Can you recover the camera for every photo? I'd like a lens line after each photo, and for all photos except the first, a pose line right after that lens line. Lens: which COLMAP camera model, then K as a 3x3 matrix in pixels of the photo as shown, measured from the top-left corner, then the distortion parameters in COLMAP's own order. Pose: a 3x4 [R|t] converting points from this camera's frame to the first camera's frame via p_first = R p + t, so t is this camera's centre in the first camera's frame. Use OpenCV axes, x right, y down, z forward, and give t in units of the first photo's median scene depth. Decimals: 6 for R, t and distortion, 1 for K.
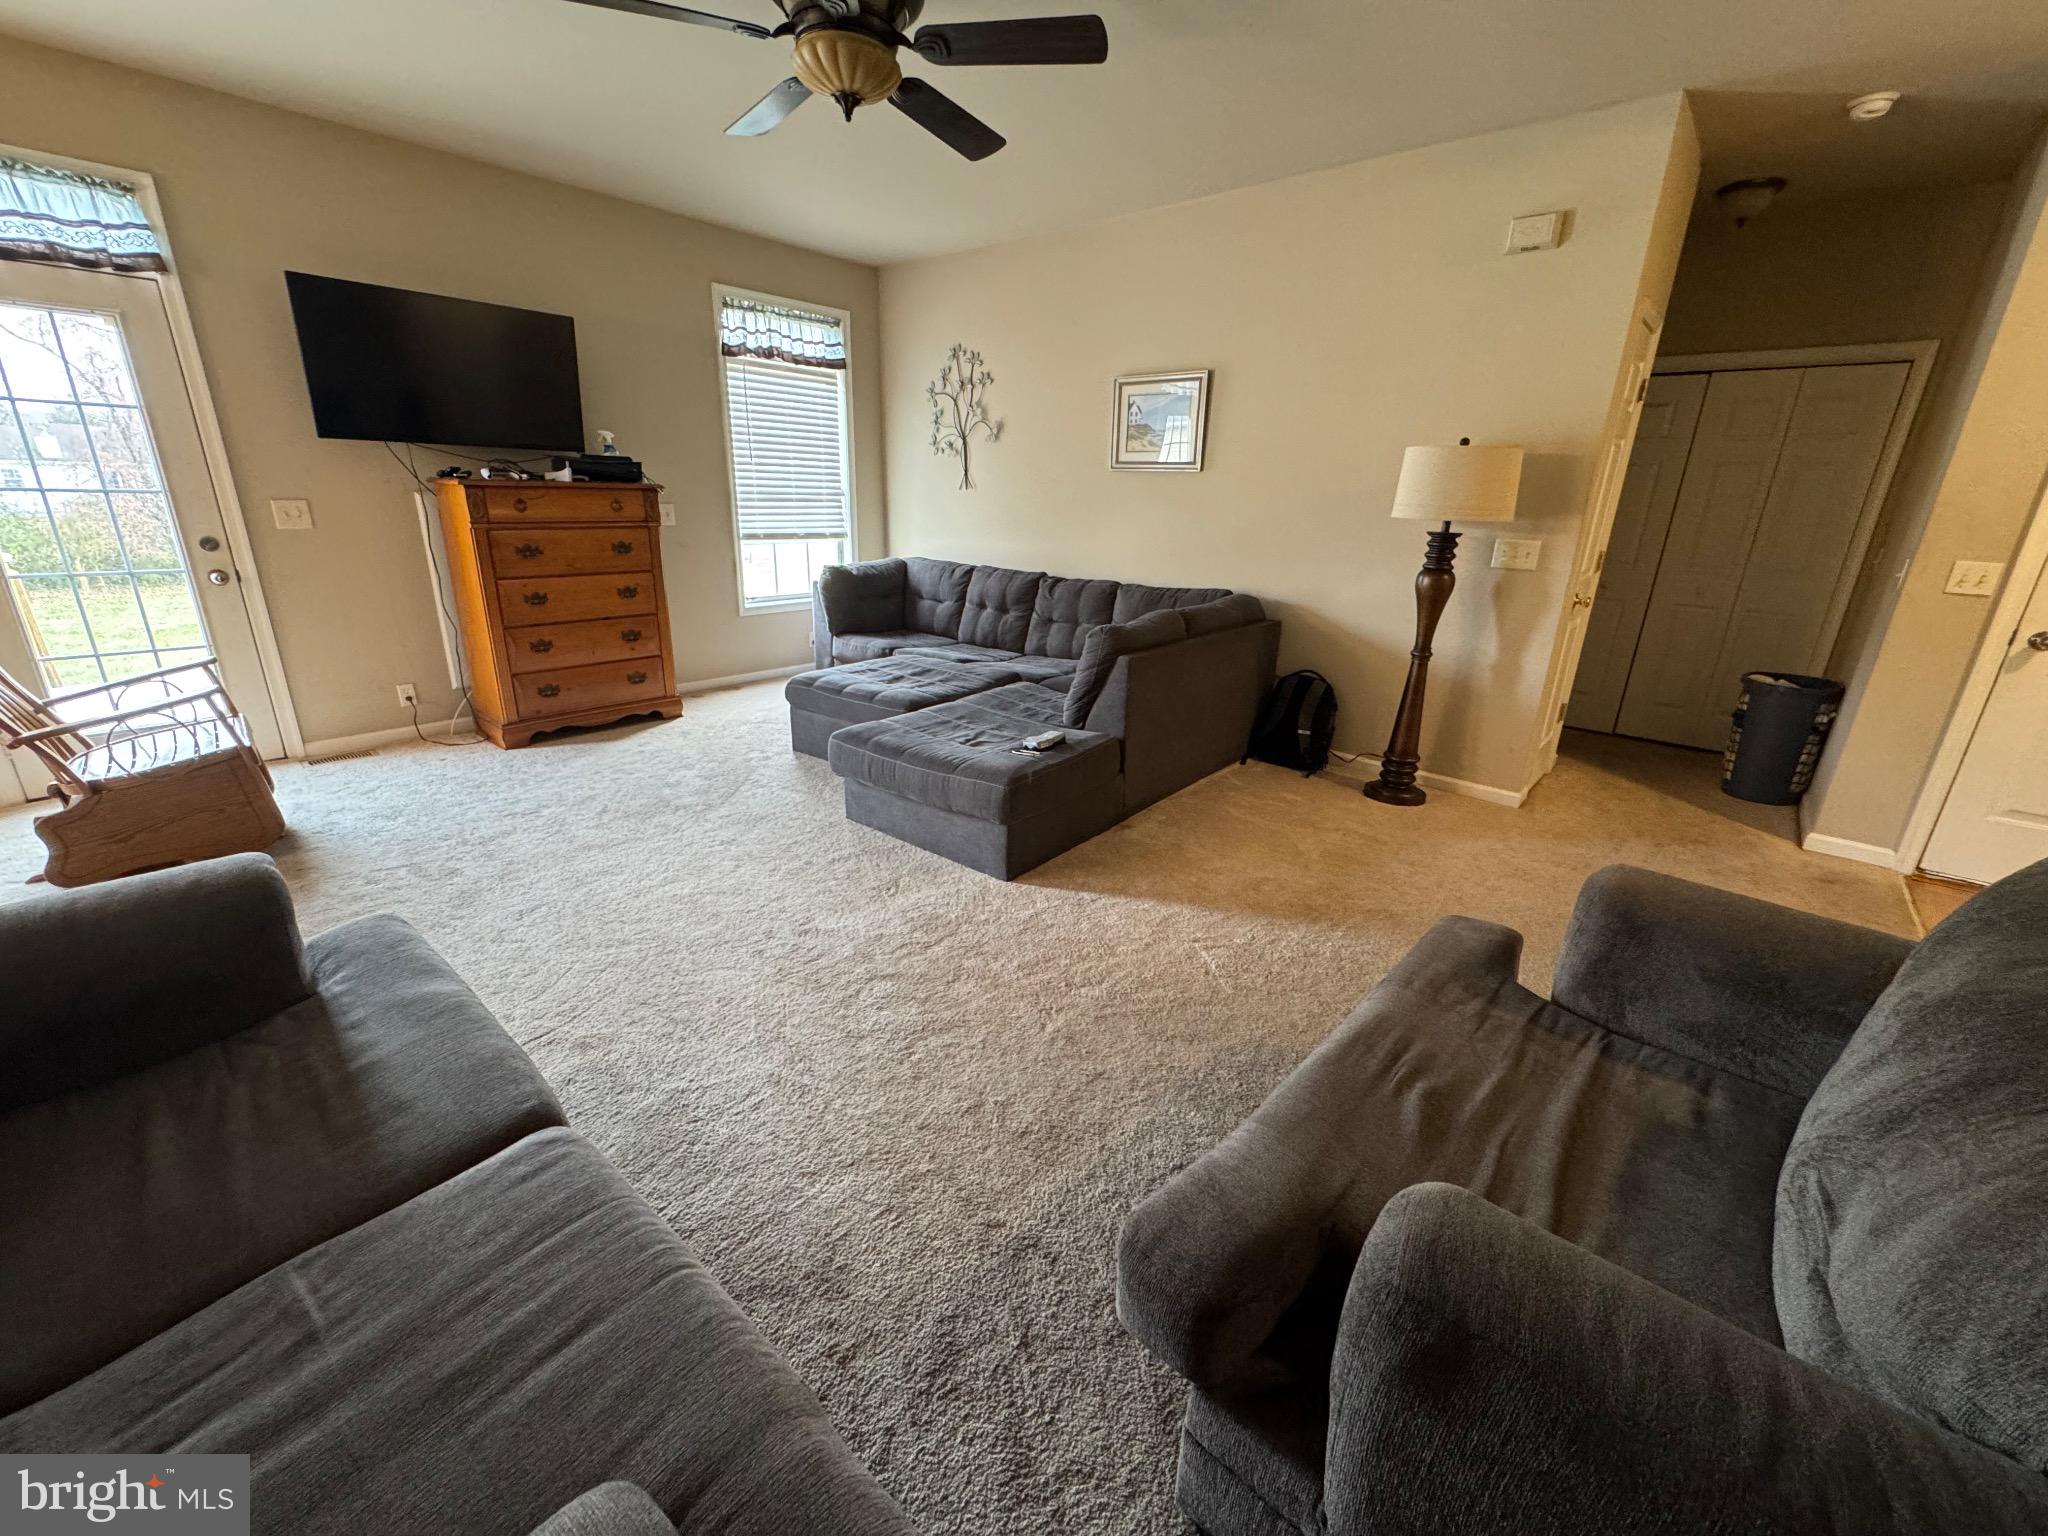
lens RADIAL K [[821.2, 0, 1023.3], [0, 821.2, 759.6], [0, 0, 1]] dist [-0.001491, -0.000935]
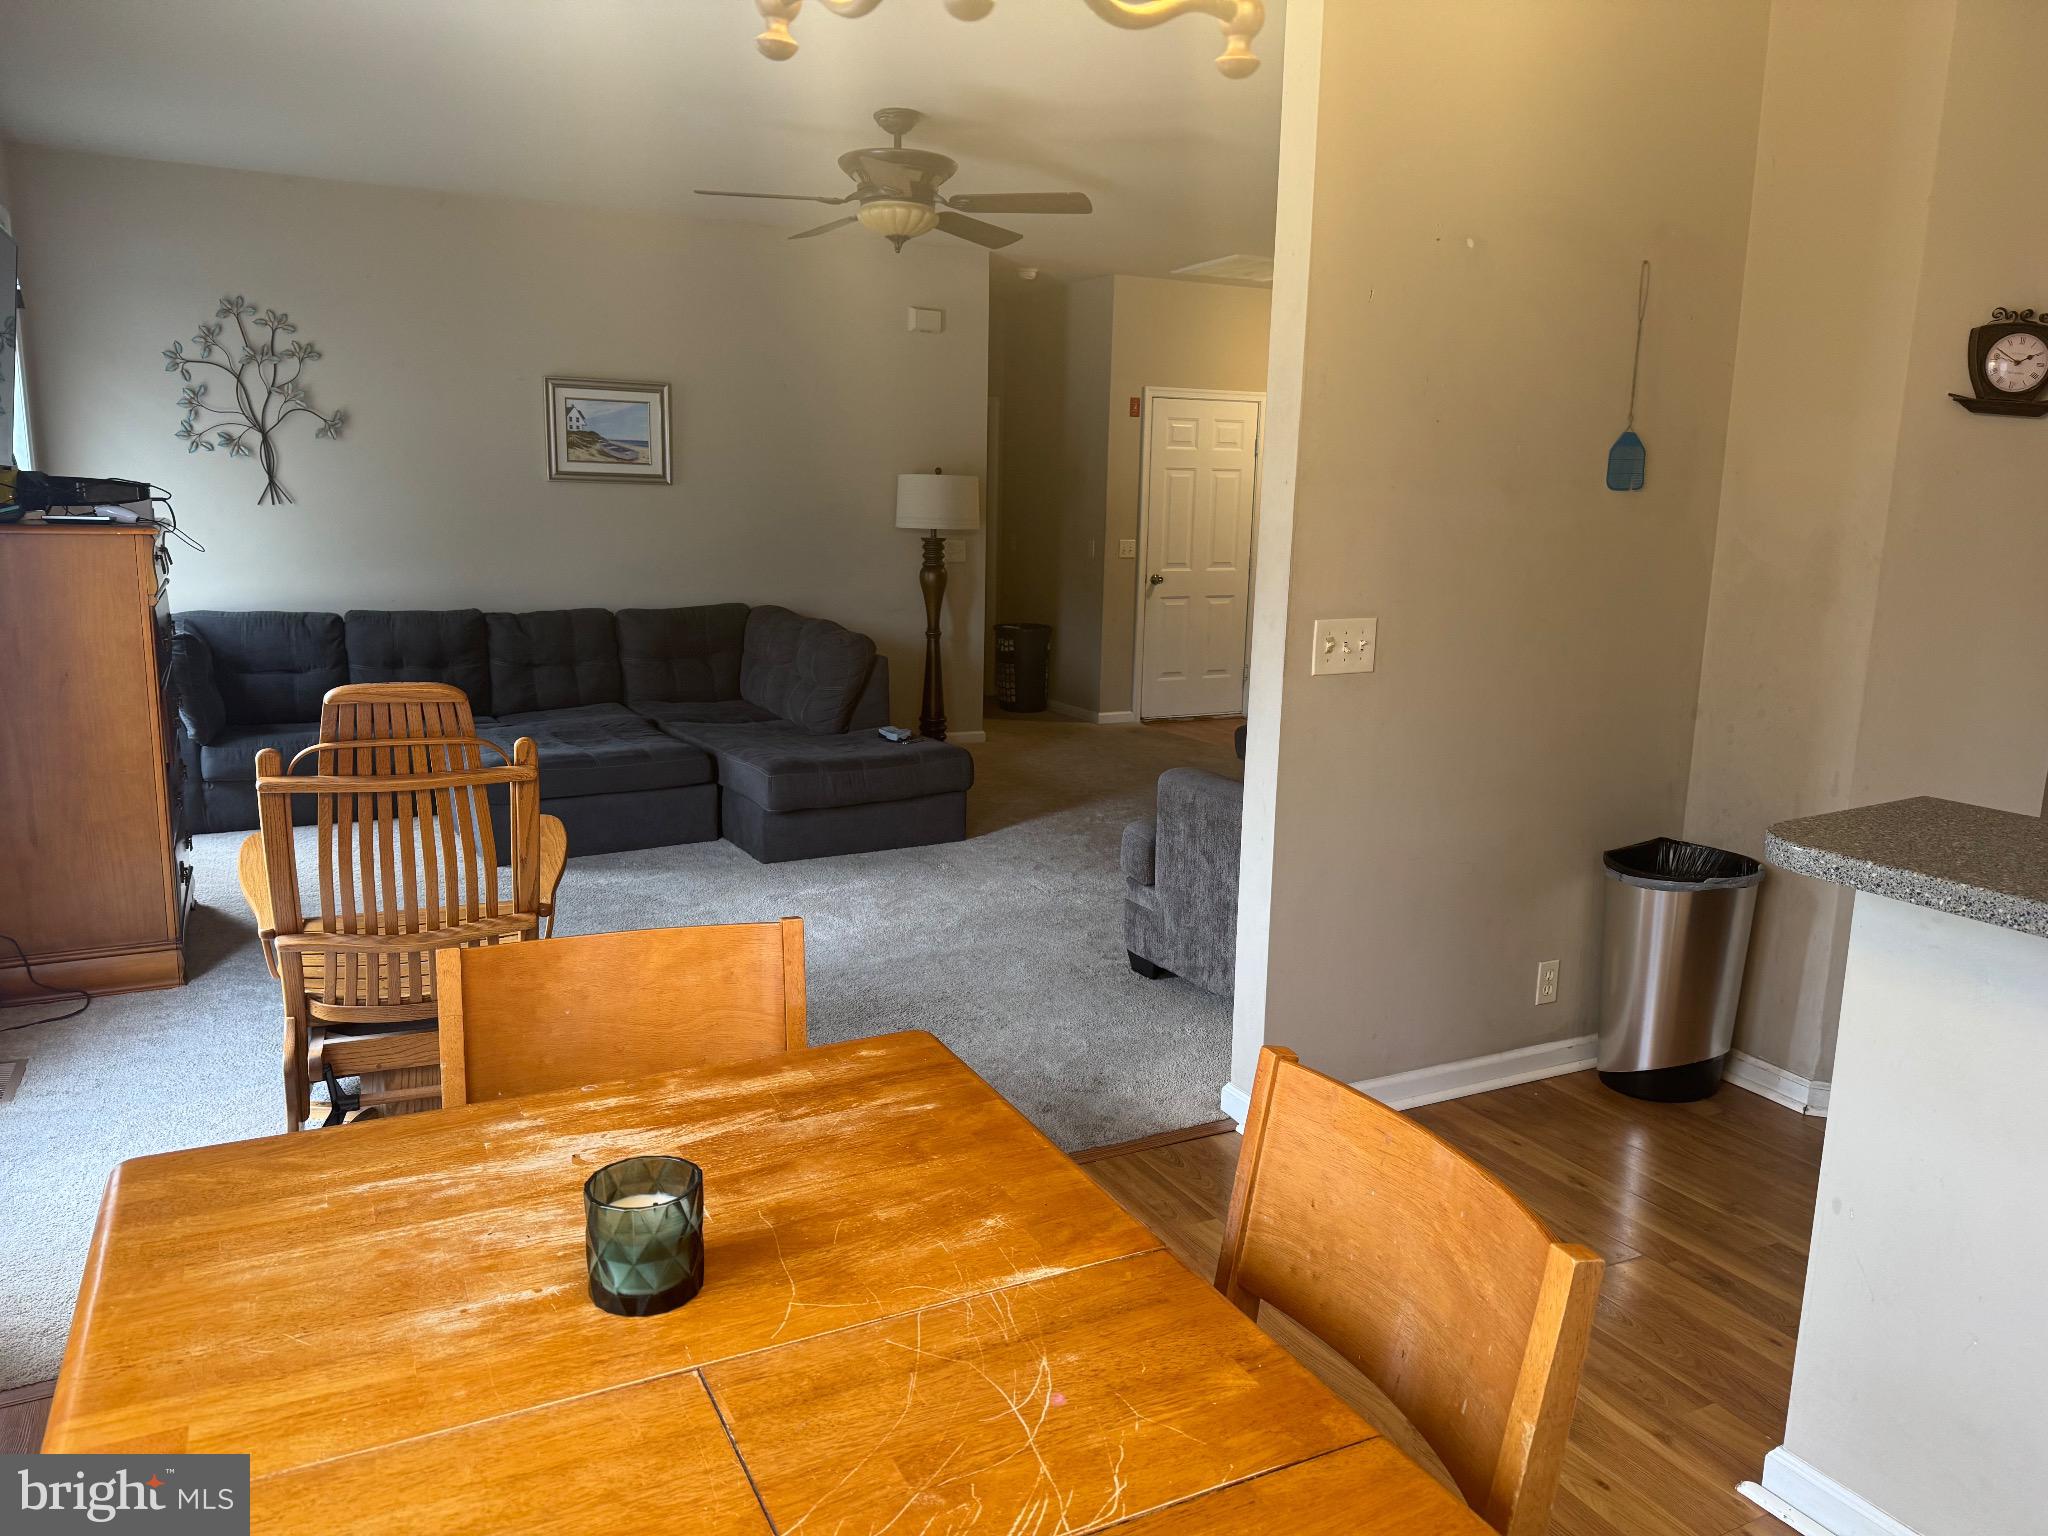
lens RADIAL K [[1440.8, 0, 1024.0], [0, 1440.8, 768.0], [0, 0, 1]] dist [0.123657, -0.227911]
pose [[0.364770, -0.195929, 0.910250, -1.054409], [0.278633, 0.955780, 0.094071, -0.071169], [-0.888430, 0.219311, 0.403232, 0.026590]]
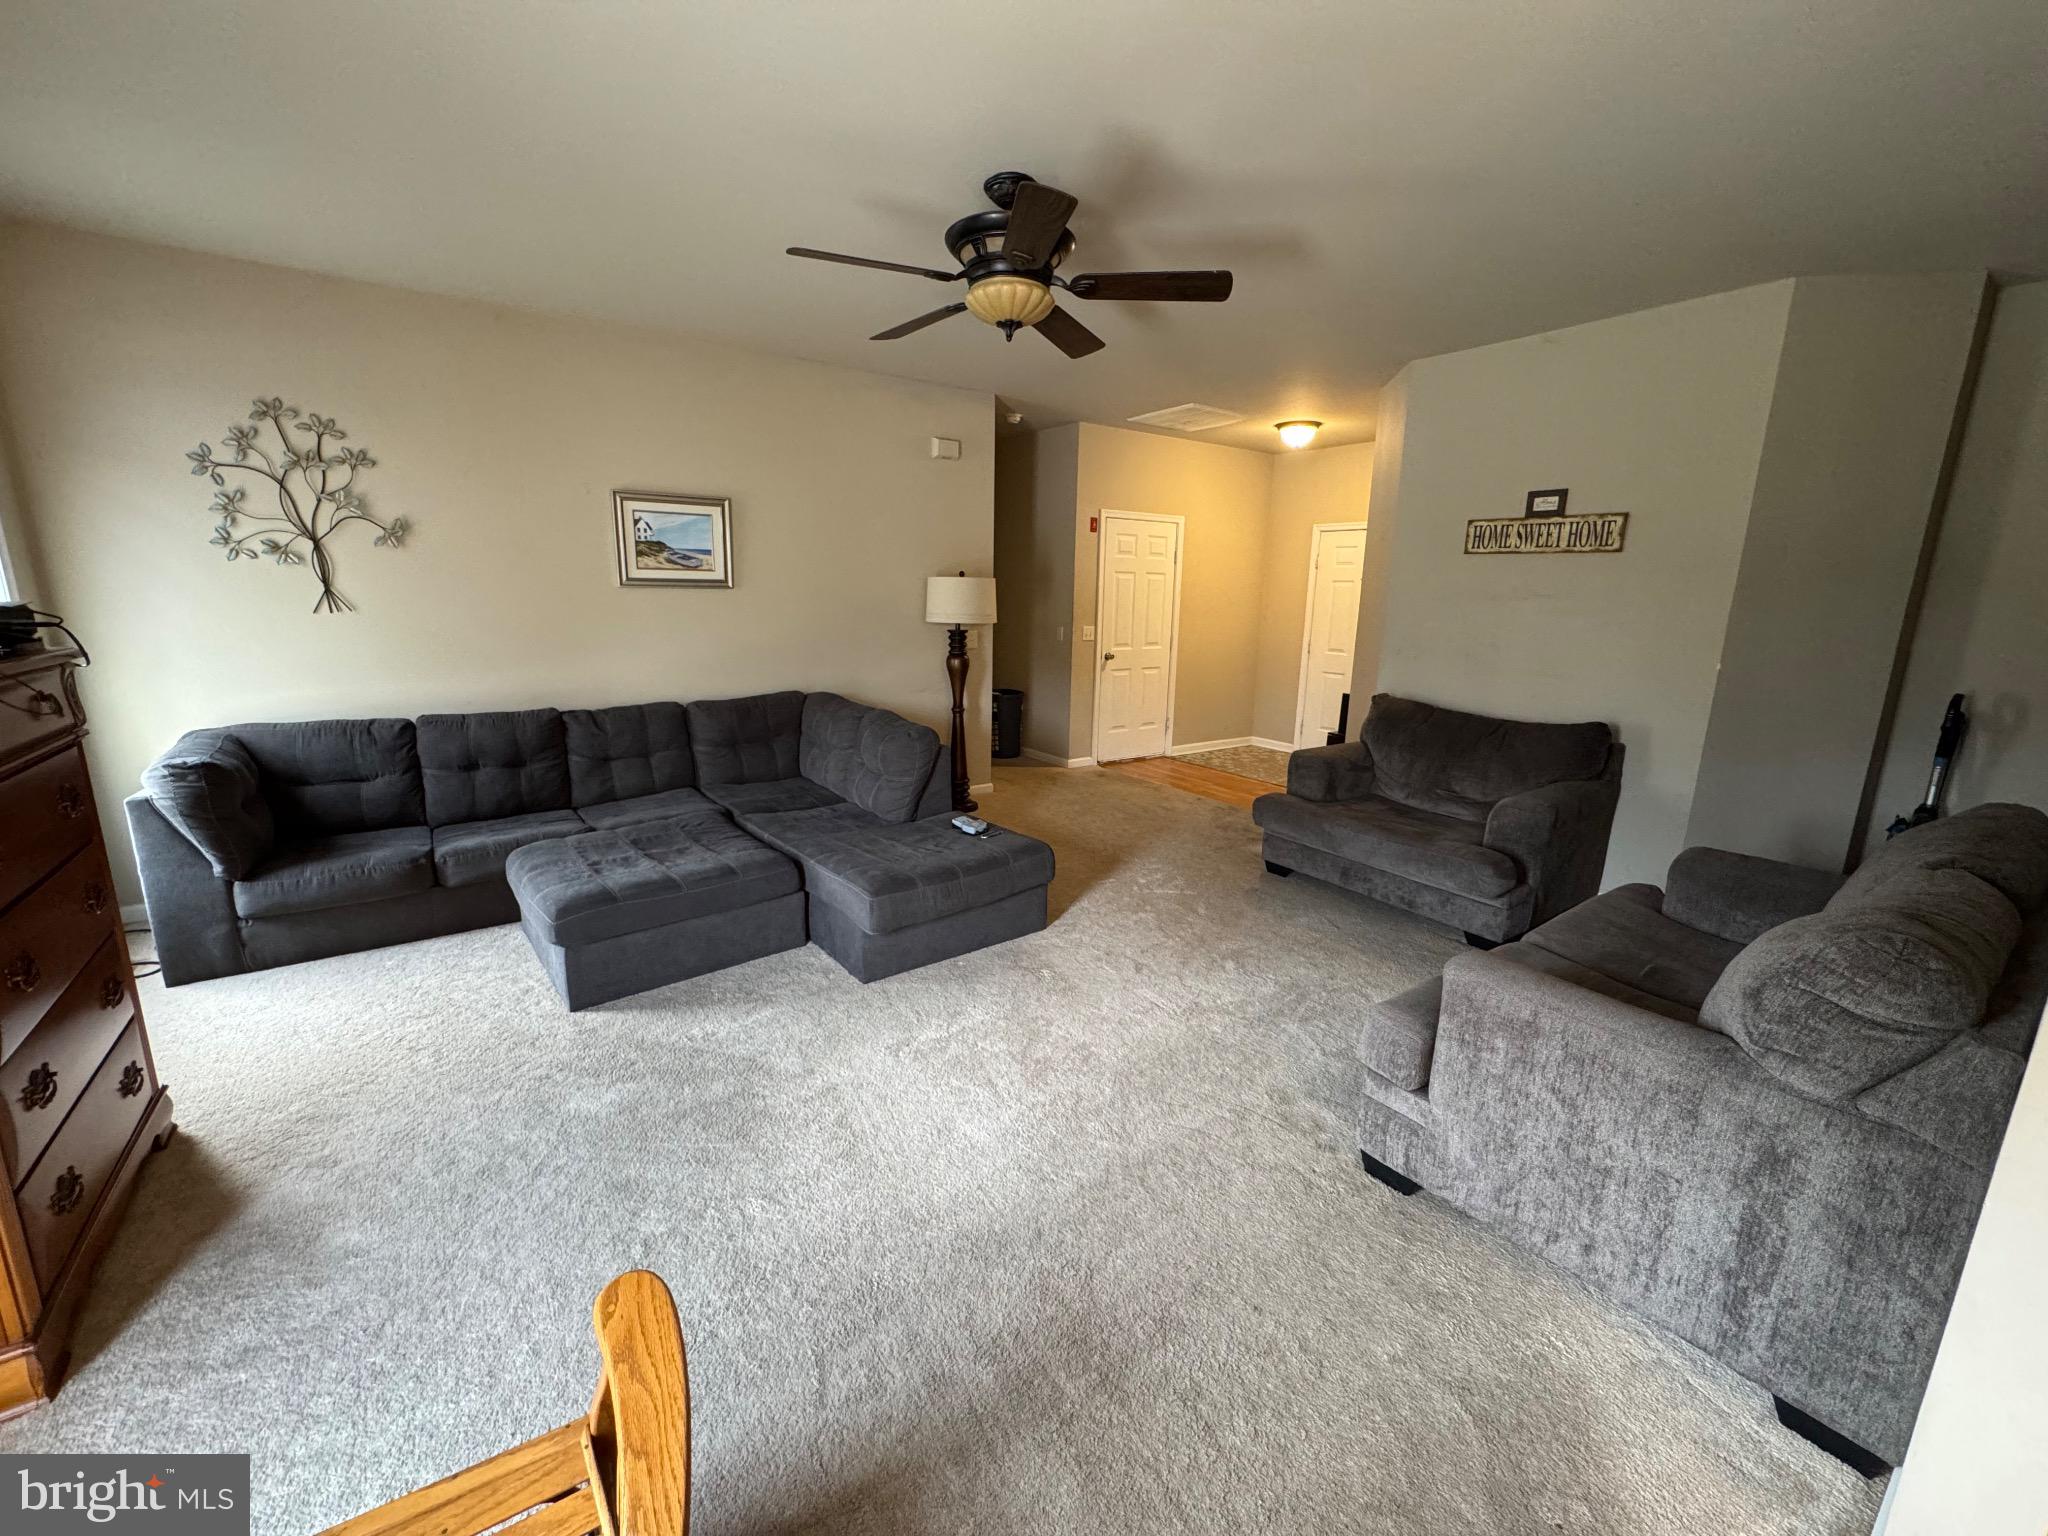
lens RADIAL K [[821.2, 0, 1023.3], [0, 821.2, 759.6], [0, 0, 1]] dist [-0.001491, -0.000935]
pose [[0.233434, -0.225892, 0.945770, -0.647082], [0.289971, 0.944558, 0.154032, -0.168277], [-0.928130, 0.238290, 0.285994, 0.340857]]
